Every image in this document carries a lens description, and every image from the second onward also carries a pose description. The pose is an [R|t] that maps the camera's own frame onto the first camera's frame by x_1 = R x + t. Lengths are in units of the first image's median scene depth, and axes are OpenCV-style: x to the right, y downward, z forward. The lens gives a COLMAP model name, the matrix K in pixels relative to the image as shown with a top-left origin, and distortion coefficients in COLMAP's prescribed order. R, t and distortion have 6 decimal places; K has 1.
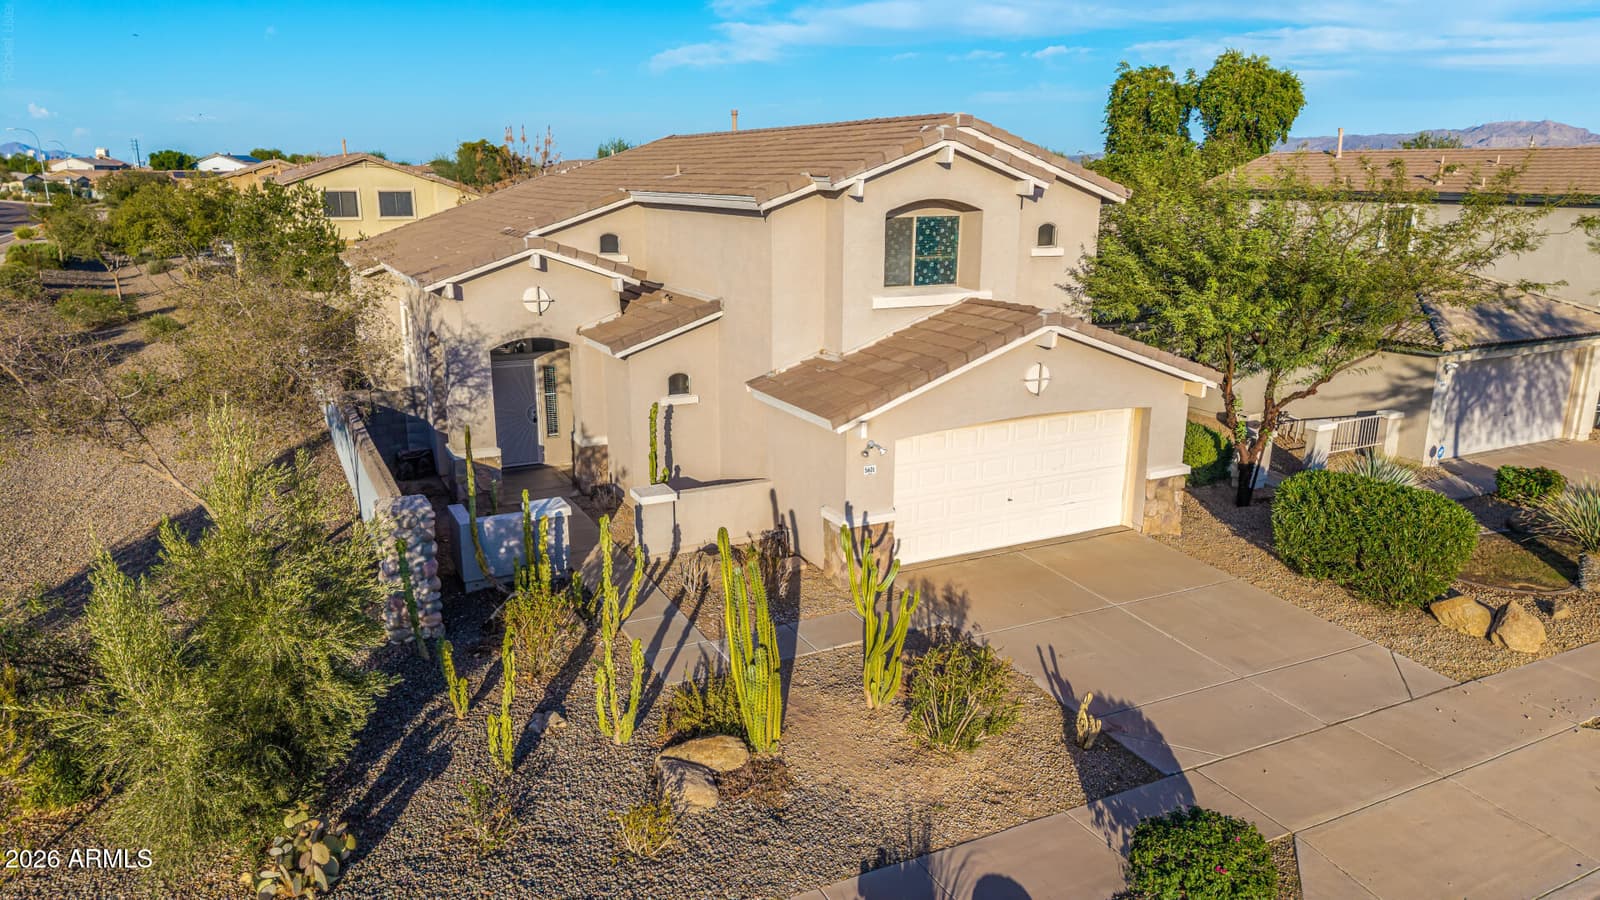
lens RADIAL K [[1075.1, 0, 806.1], [0, 1075.1, 450.1], [0, 0, 1]] dist [0.010034, -0.004758]
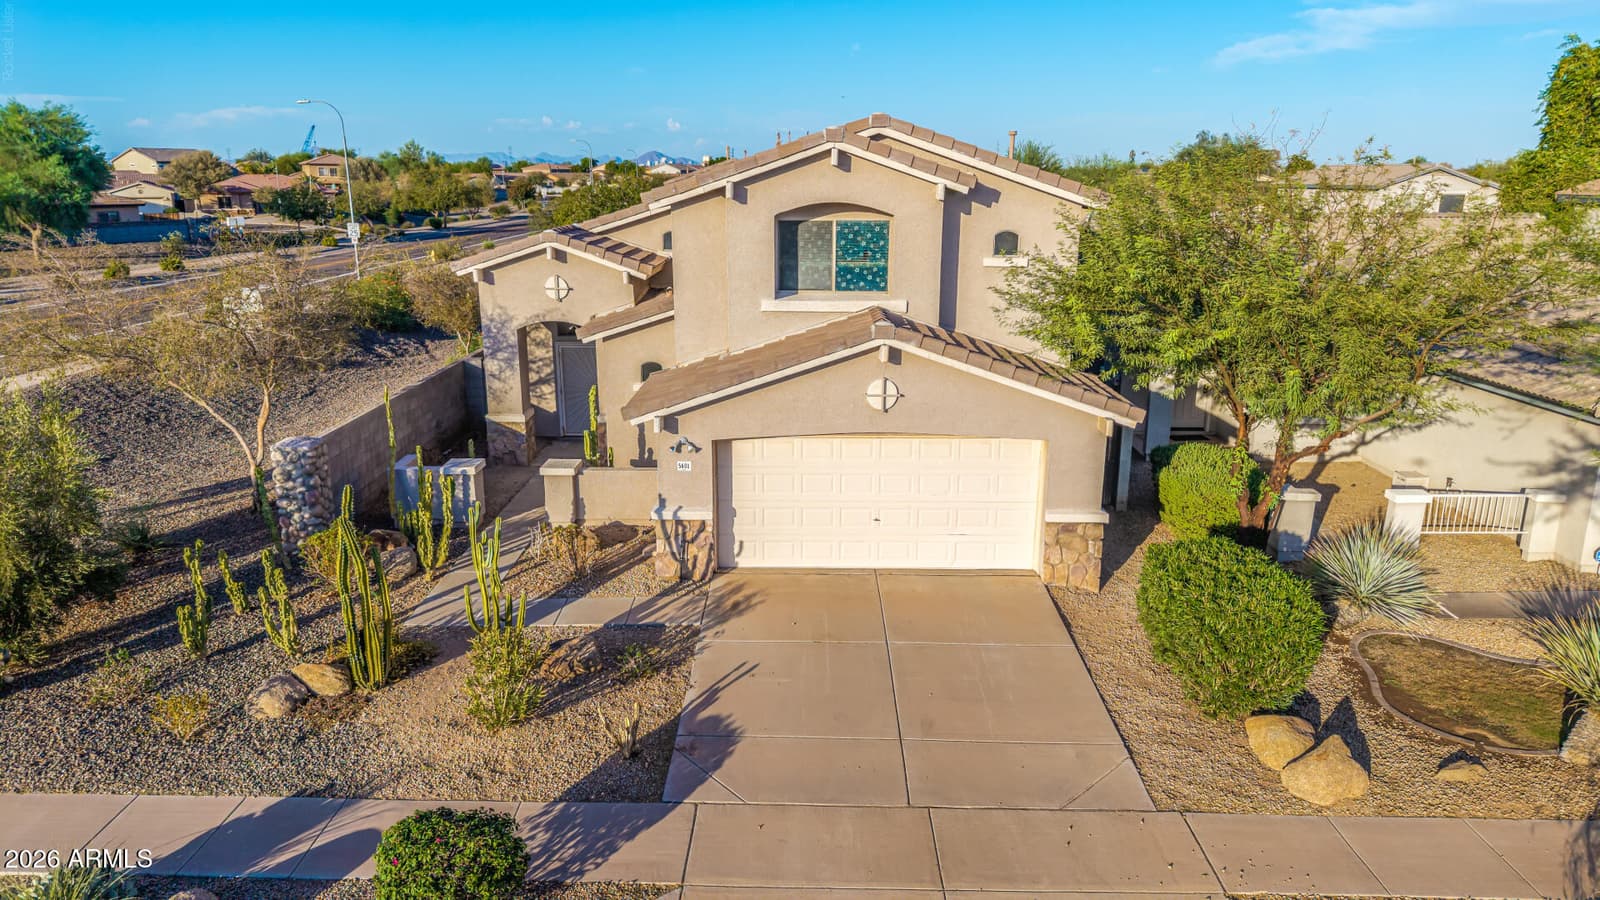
lens RADIAL K [[1075.1, 0, 806.1], [0, 1075.1, 450.1], [0, 0, 1]] dist [0.010034, -0.004758]
pose [[0.884717, 0.114486, -0.451851, 0.534553], [-0.115158, 0.993004, 0.026119, -0.031539], [0.451680, 0.028926, 0.891711, 0.119301]]
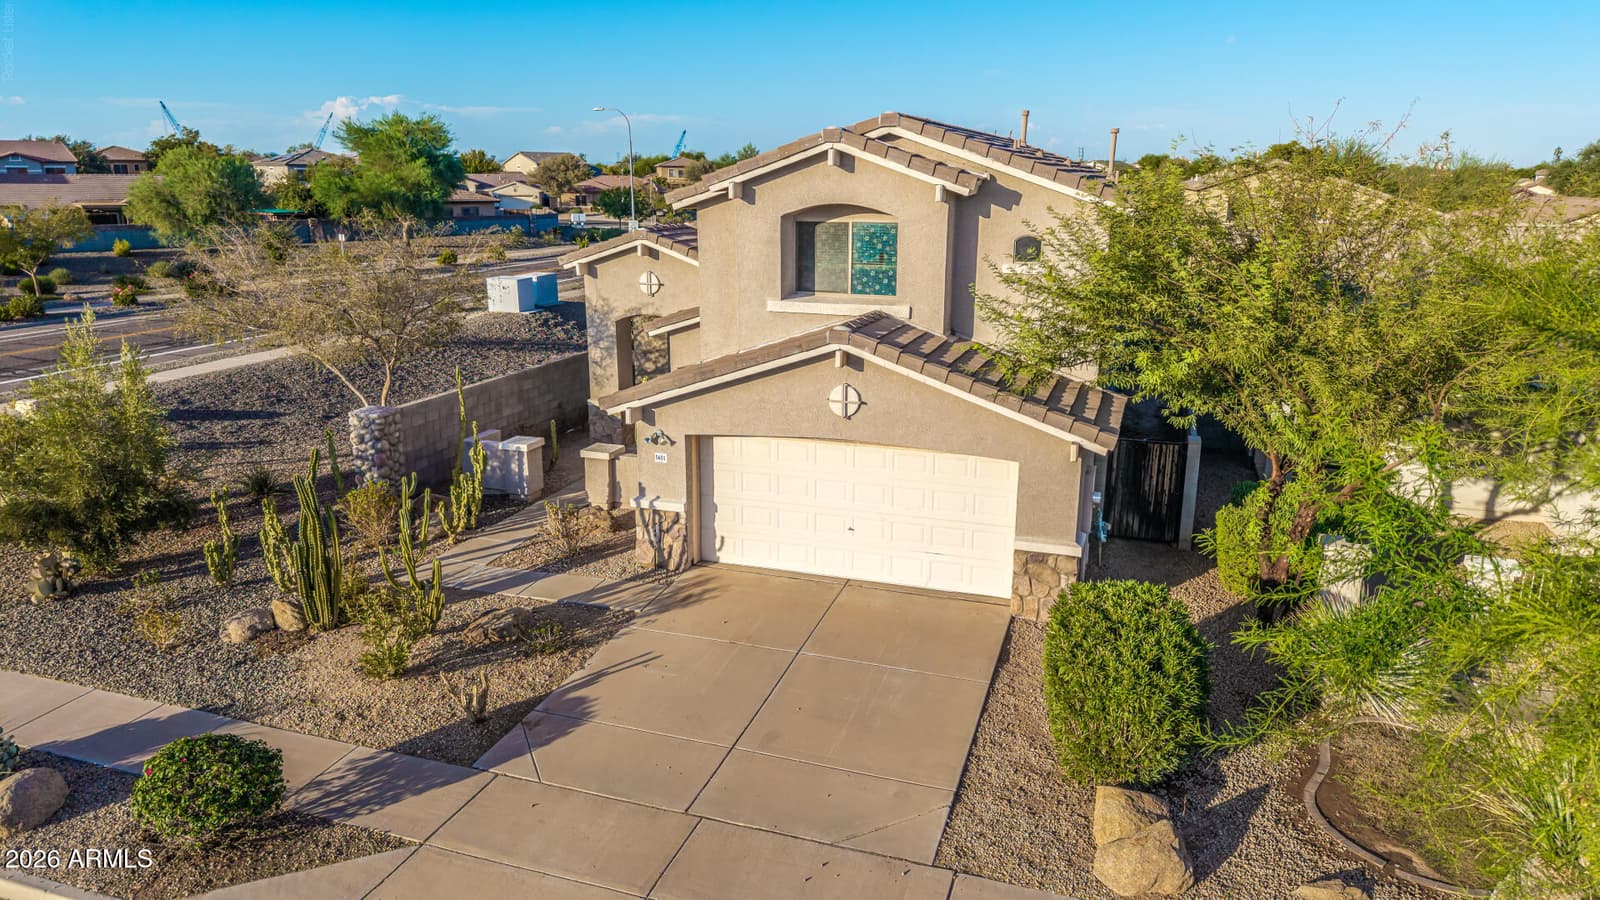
lens RADIAL K [[1075.1, 0, 806.1], [0, 1075.1, 450.1], [0, 0, 1]] dist [0.010034, -0.004758]
pose [[0.697665, 0.177307, -0.694136, 0.762957], [-0.179495, 0.981248, 0.070237, -0.075936], [0.693574, 0.075592, 0.716409, 0.293235]]
